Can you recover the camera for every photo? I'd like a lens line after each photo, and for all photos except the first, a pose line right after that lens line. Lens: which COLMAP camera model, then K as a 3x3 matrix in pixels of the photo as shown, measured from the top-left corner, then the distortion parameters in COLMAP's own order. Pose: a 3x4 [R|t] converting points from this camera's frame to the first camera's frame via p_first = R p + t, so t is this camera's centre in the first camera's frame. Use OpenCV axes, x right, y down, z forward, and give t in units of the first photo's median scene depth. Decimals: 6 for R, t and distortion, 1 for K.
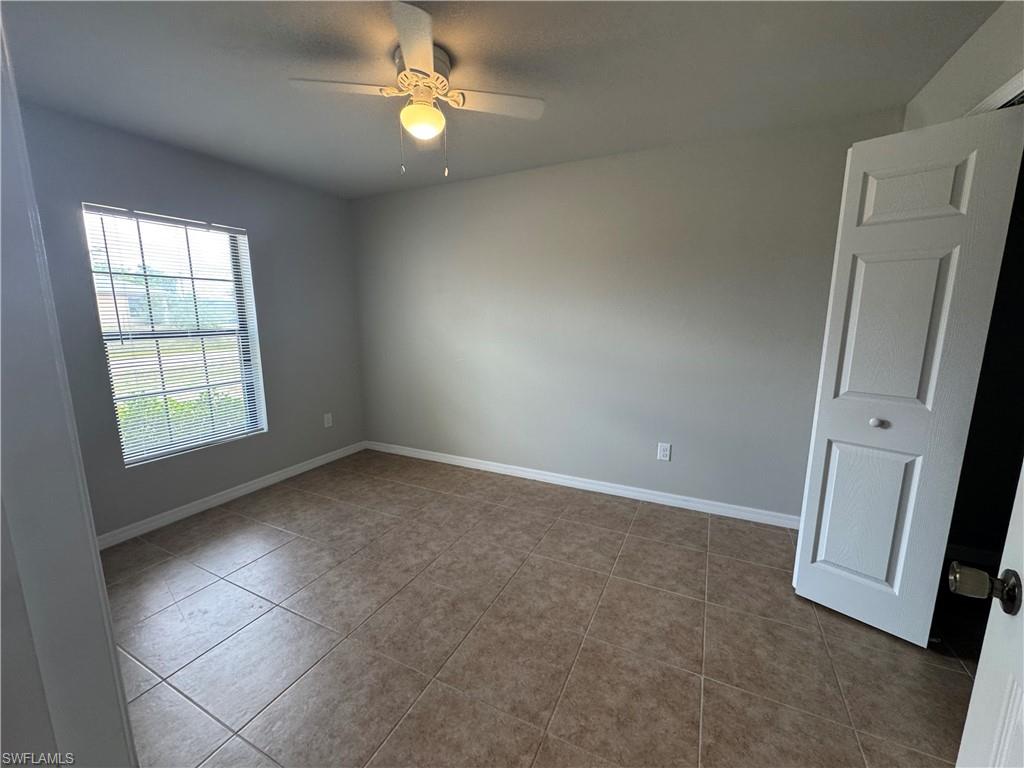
lens RADIAL K [[409.1, 0, 515.9], [0, 409.1, 379.9], [0, 0, 1]] dist [0.000177, -0.002102]
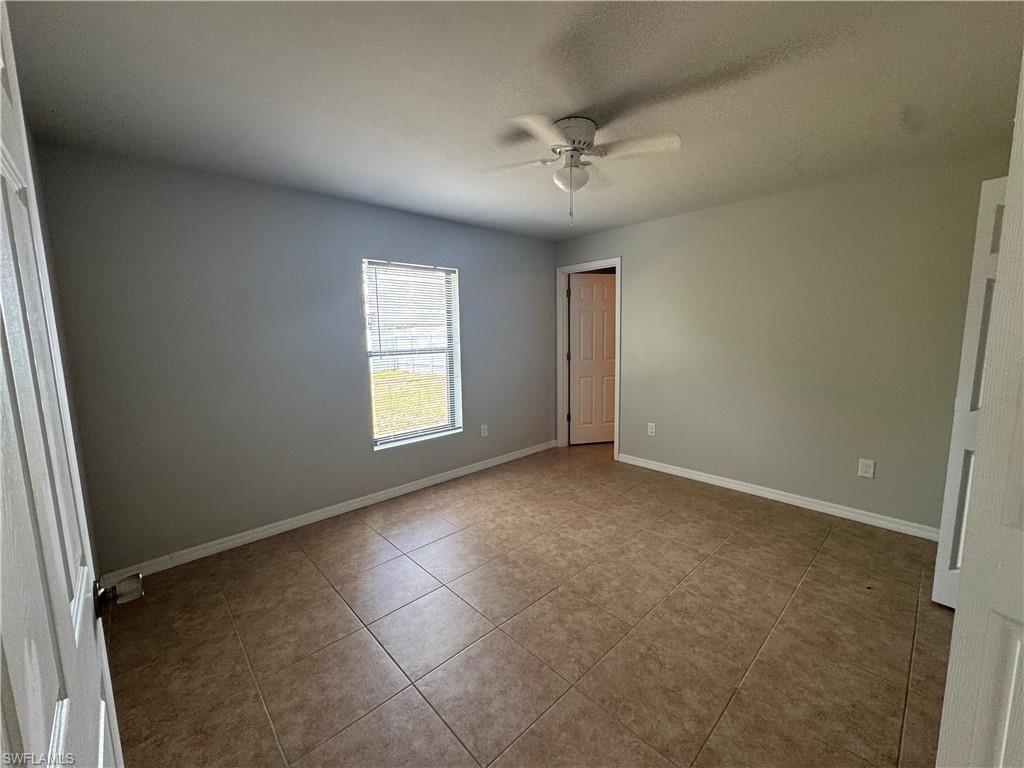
lens RADIAL K [[409.1, 0, 513.3], [0, 409.1, 392.2], [0, 0, 1]] dist [0.000177, -0.002102]
pose [[0.940832, 0.035307, -0.337030, -0.074337], [-0.041511, 0.999075, -0.011219, 0.022318], [0.336322, 0.024545, 0.941427, -0.145704]]
